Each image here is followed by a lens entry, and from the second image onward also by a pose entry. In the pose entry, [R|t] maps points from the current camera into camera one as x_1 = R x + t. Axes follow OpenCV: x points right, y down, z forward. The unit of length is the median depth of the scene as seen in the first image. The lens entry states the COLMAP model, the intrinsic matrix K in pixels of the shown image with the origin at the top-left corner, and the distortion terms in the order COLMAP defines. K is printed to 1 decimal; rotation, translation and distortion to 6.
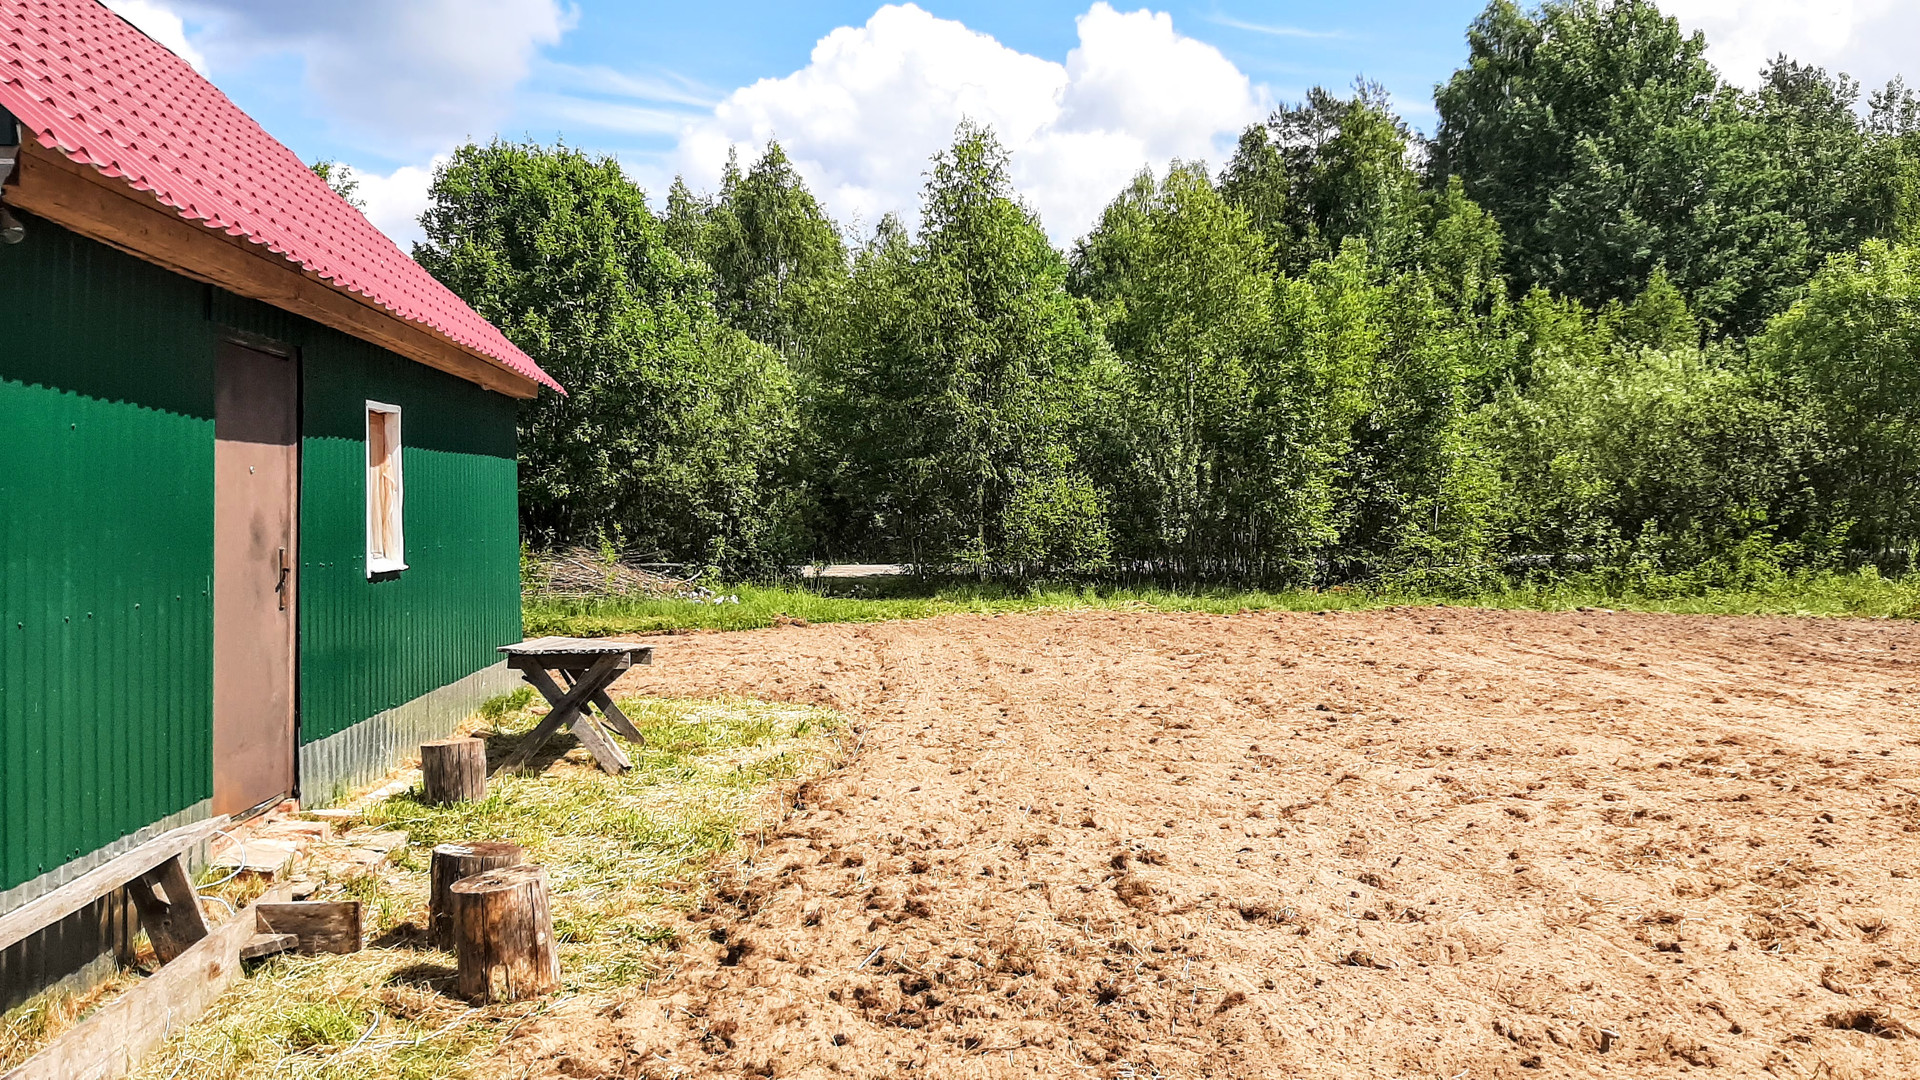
lens RADIAL K [[1504.9, 0, 960.0], [0, 1504.9, 540.0], [0, 0, 1]] dist [0.002246, -0.001099]
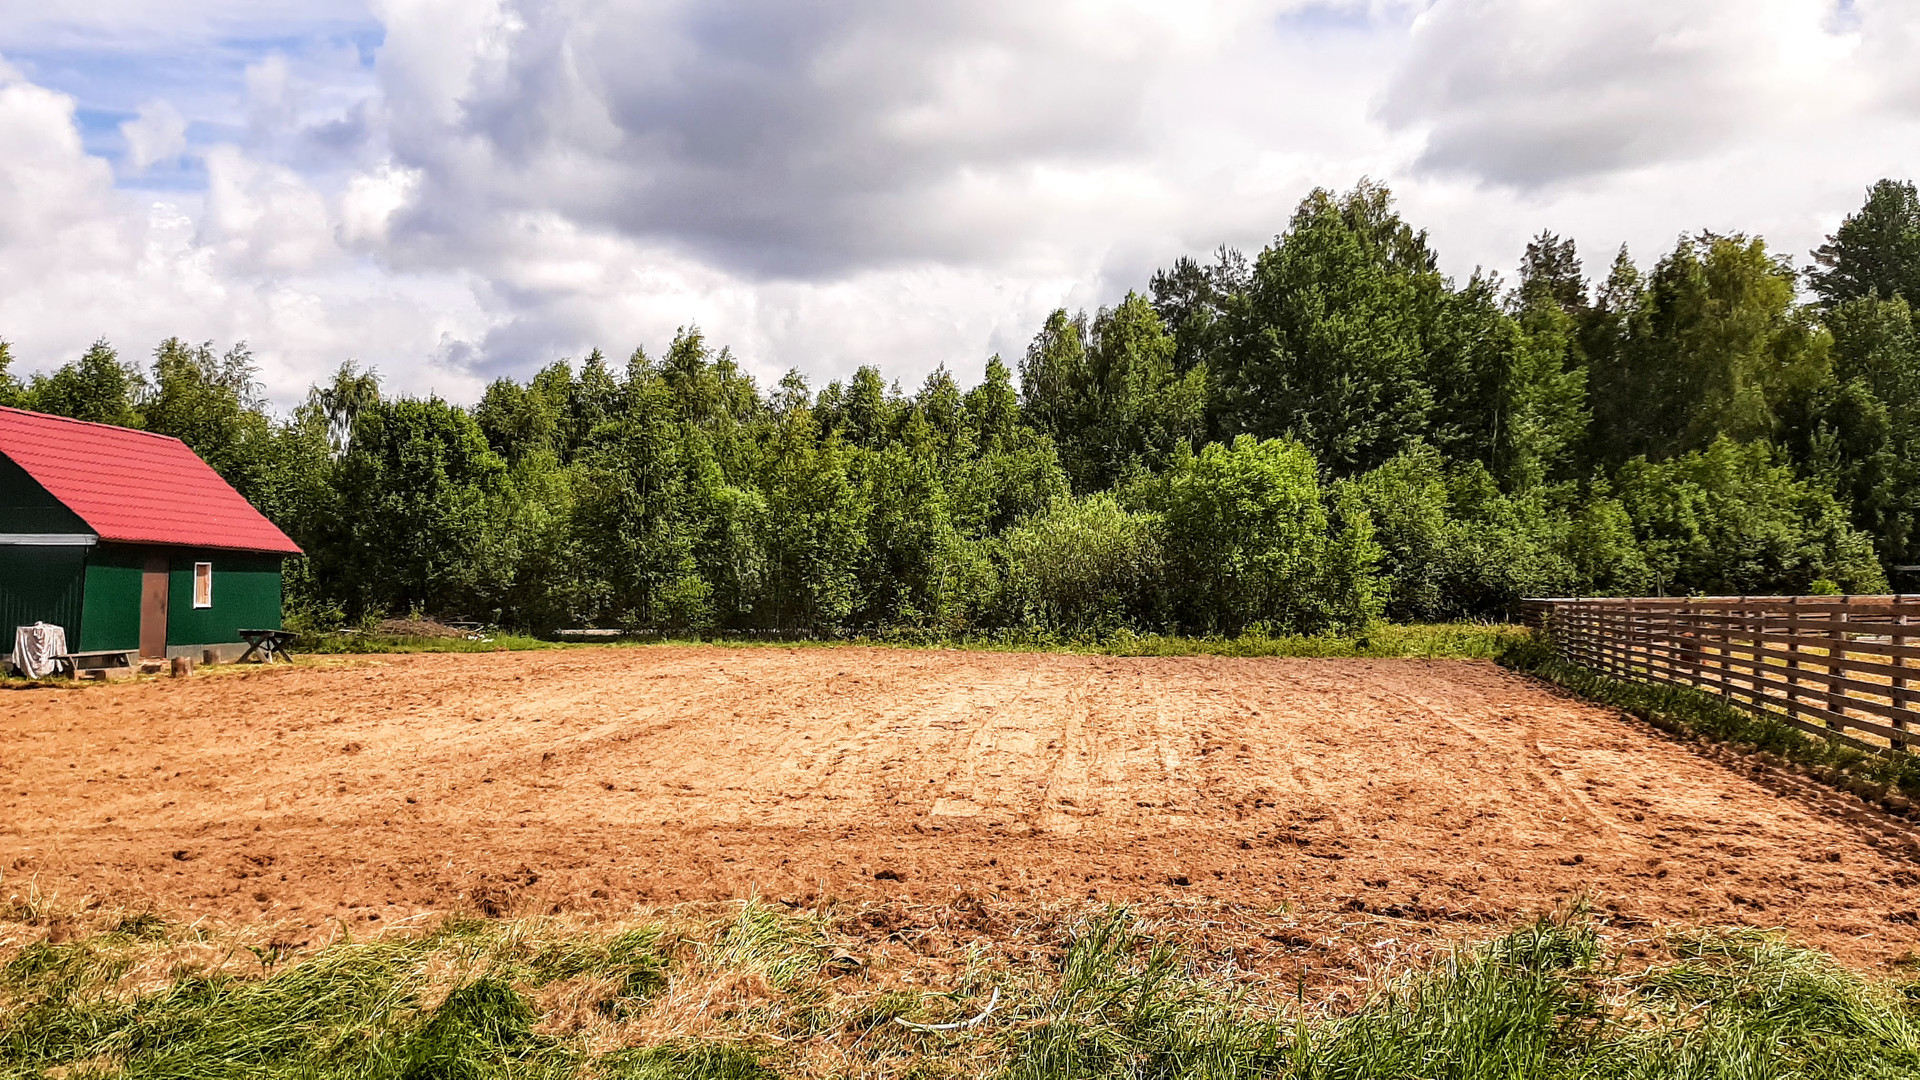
lens RADIAL K [[1390.0, 0, 955.4], [0, 1390.0, 506.8], [0, 0, 1]] dist [-0.005044, -0.065916]
pose [[0.998297, -0.002289, -0.058285, 0.544512], [-0.002714, 0.996325, -0.085609, 0.020096], [0.058266, 0.085622, 0.994623, -0.749940]]
